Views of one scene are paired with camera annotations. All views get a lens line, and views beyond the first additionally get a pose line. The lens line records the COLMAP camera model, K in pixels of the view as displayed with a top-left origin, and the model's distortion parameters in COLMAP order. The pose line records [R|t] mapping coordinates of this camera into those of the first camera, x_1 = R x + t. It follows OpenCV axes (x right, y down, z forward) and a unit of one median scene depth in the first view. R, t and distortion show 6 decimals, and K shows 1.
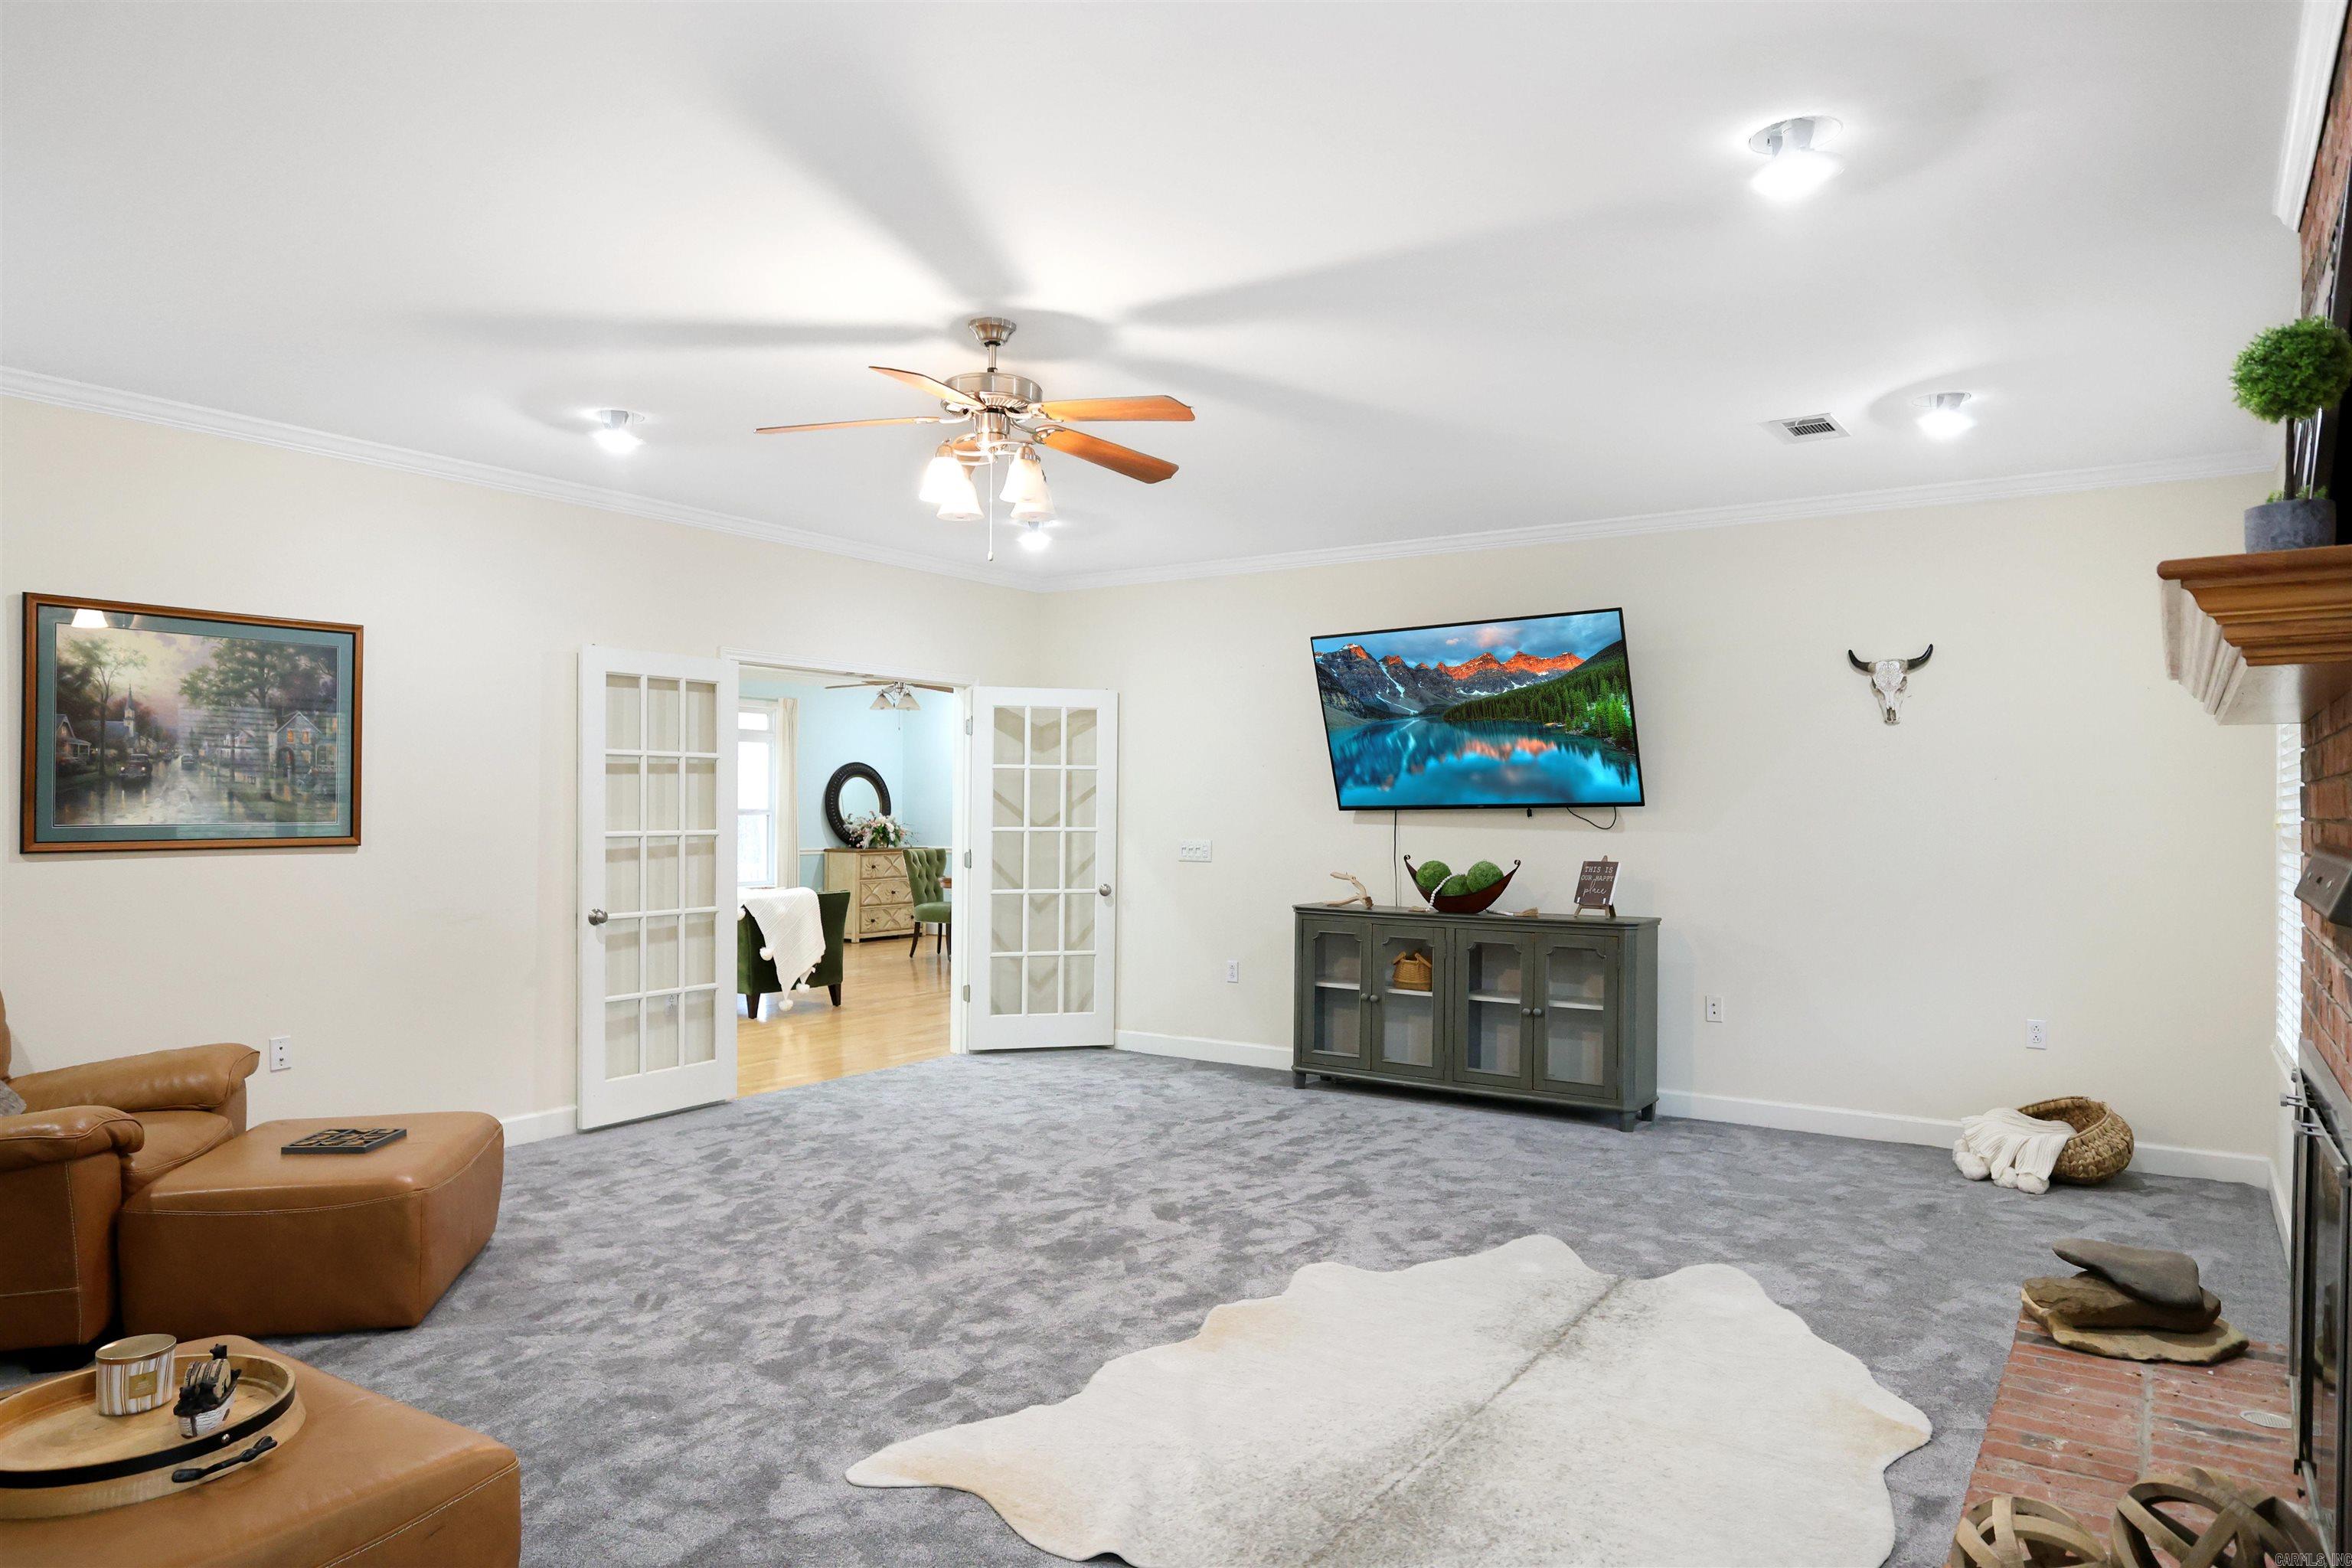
lens RADIAL K [[1498.6, 0, 1176.0], [0, 1498.6, 794.5], [0, 0, 1]] dist [0.000383, -0.000052]
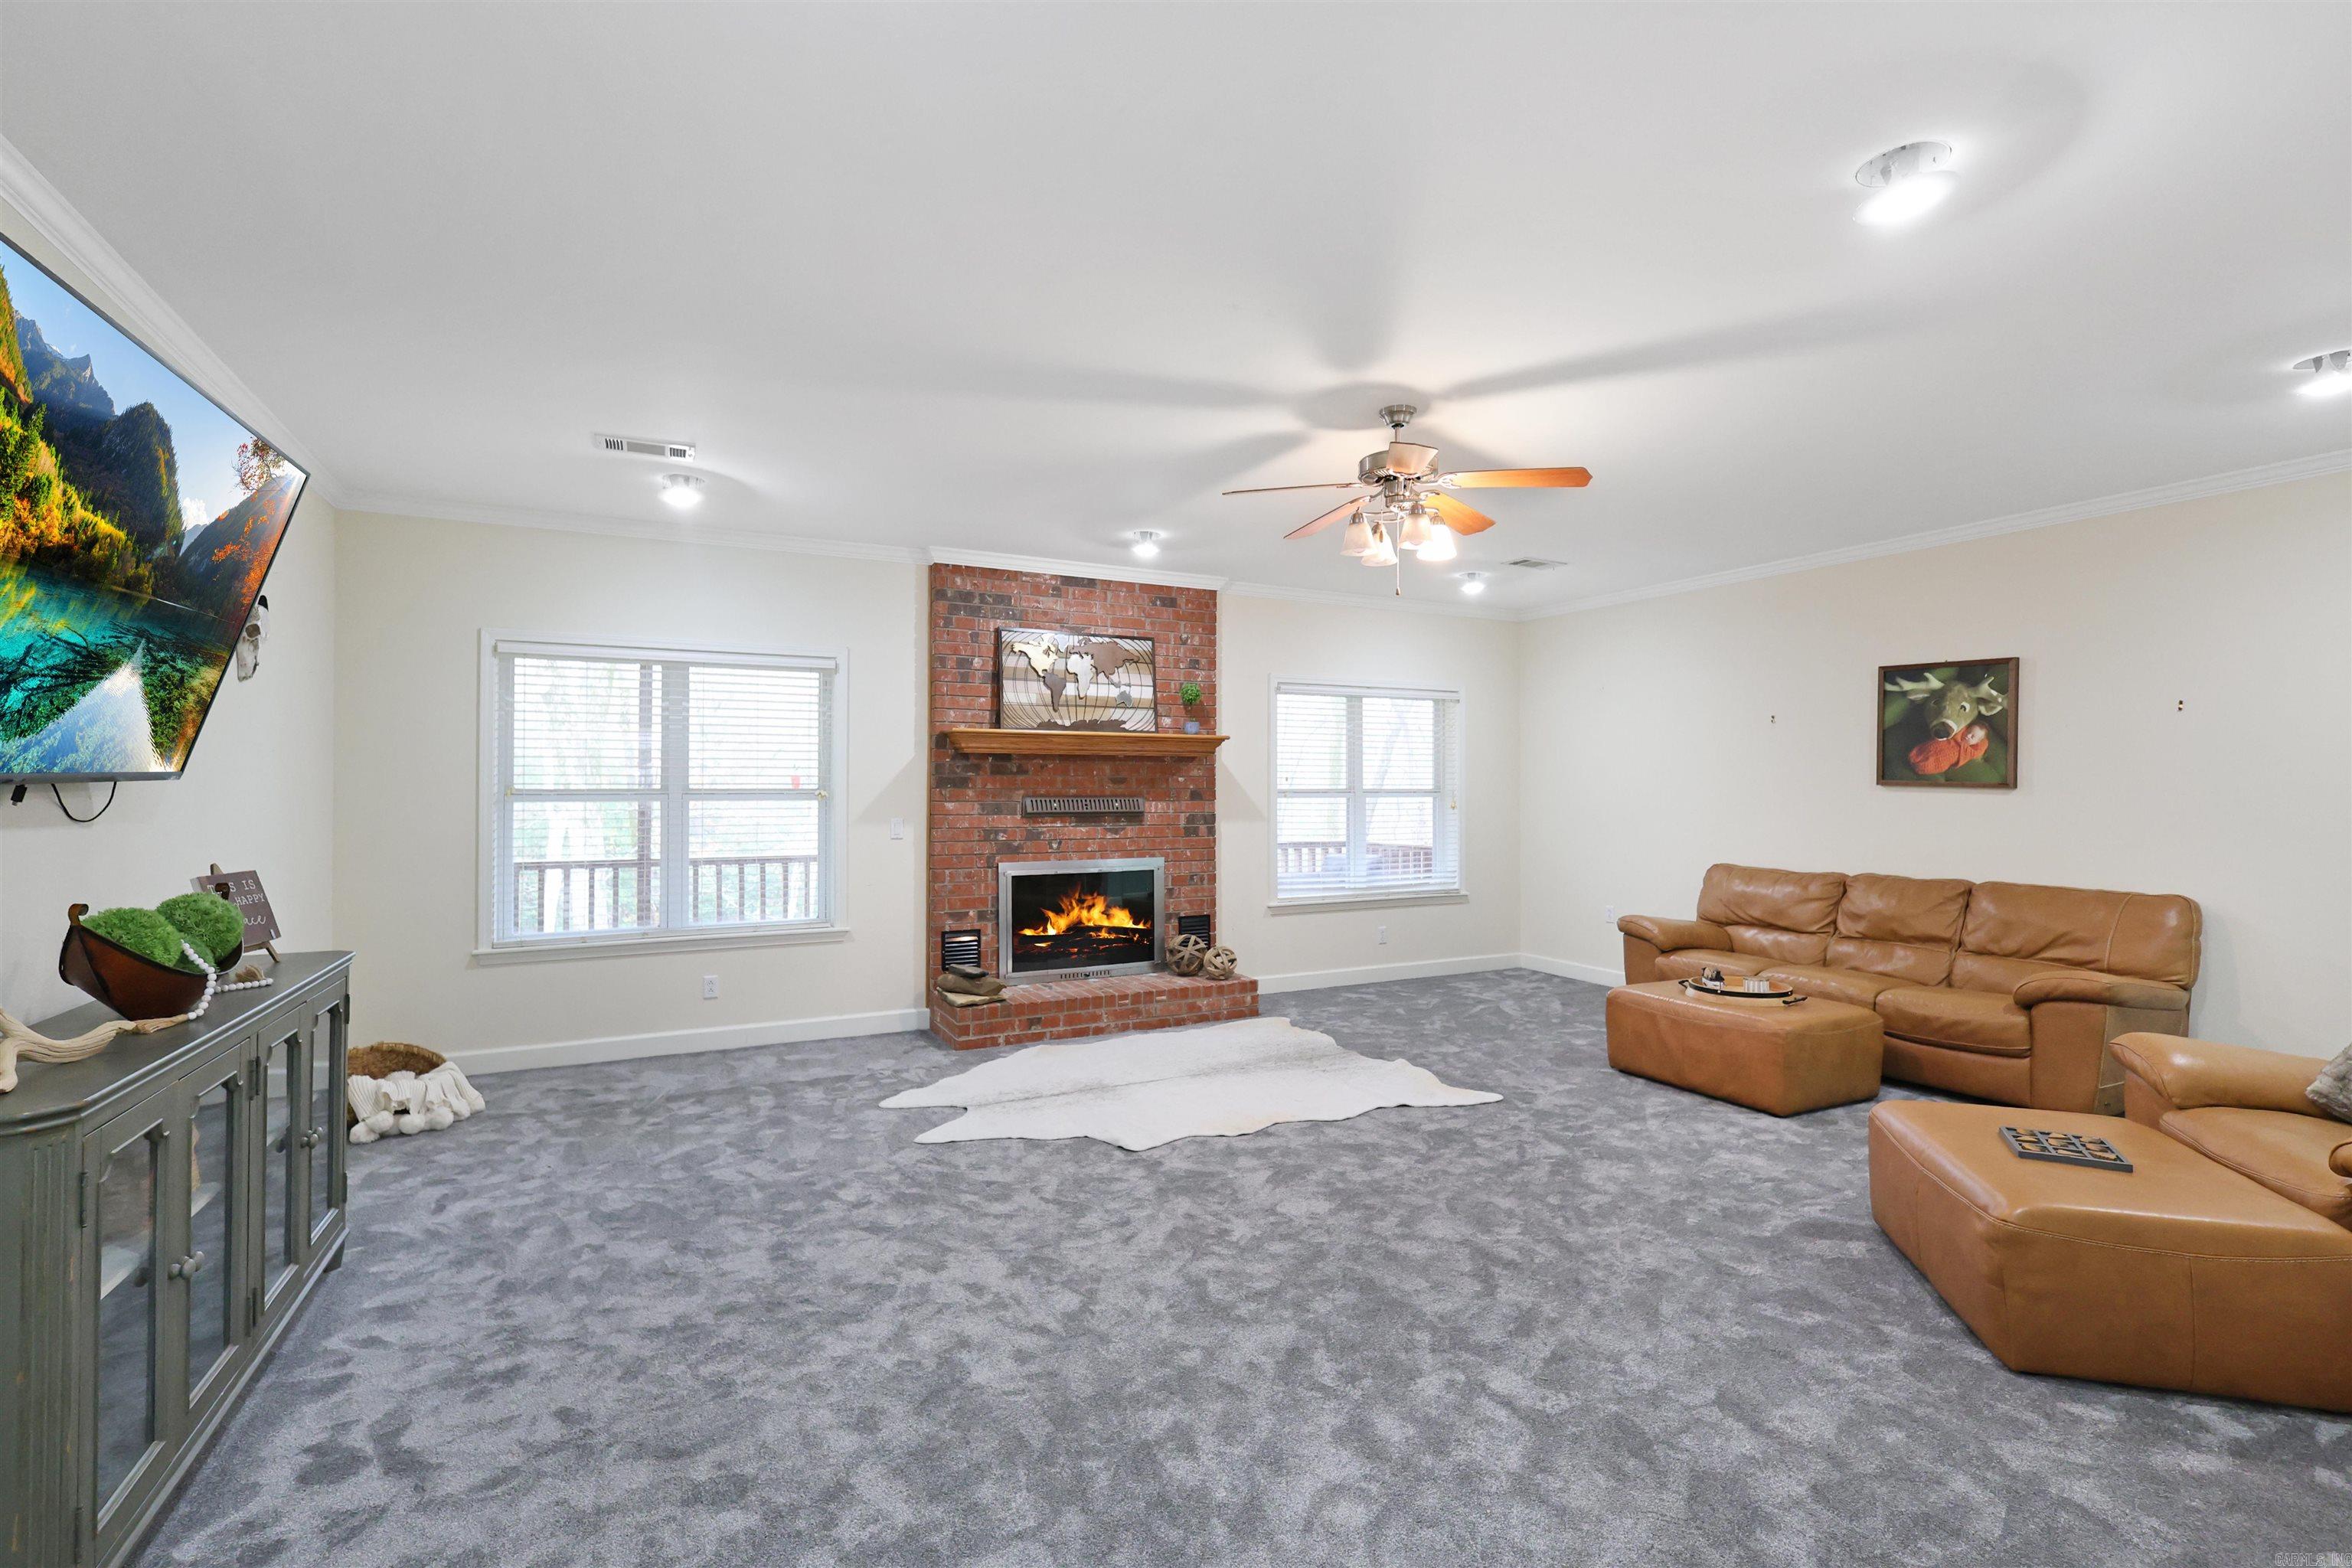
lens RADIAL K [[1048.5, 0, 1174.1], [0, 1048.5, 781.7], [0, 0, 1]] dist [0.001493, -0.000166]
pose [[-0.873884, 0.000589, 0.486134, -0.413959], [-0.005282, 0.999929, -0.010707, 0.018789], [-0.486106, -0.011924, -0.873818, 1.983554]]
